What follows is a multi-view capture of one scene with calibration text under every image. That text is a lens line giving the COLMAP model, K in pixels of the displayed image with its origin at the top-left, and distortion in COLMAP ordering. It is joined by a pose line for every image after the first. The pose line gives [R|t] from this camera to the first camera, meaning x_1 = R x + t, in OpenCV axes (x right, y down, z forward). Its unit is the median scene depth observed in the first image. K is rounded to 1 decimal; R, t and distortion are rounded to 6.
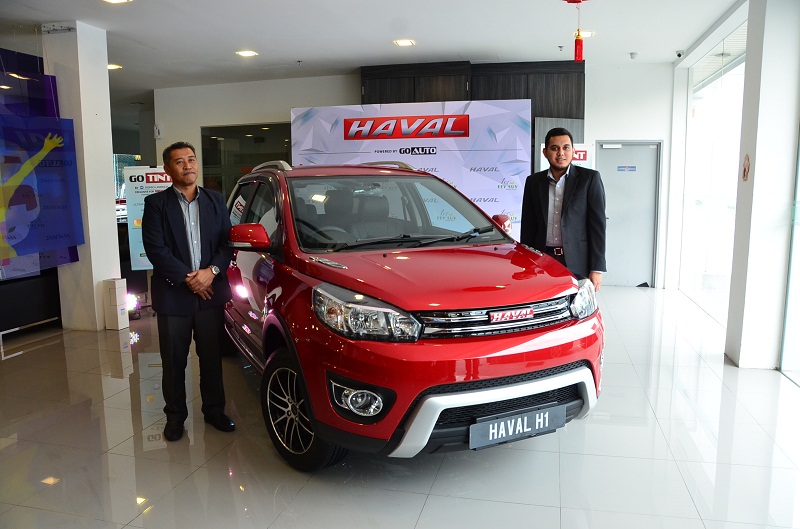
lens RADIAL K [[616.2, 0, 400.0], [0, 616.2, 264.5], [0, 0, 1]] dist [-0.074817, -0.000210]
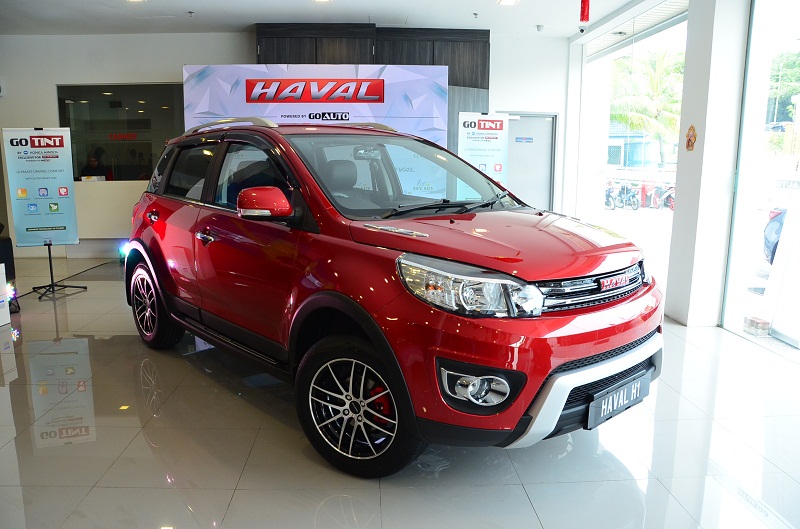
lens RADIAL K [[628.2, 0, 399.2], [0, 628.2, 256.2], [0, 0, 1]] dist [-0.109282, -0.002090]
pose [[0.960860, -0.032197, 0.275157, -0.137001], [0.026047, 0.999323, 0.025978, 0.003717], [-0.275807, -0.017794, 0.961048, 0.065583]]
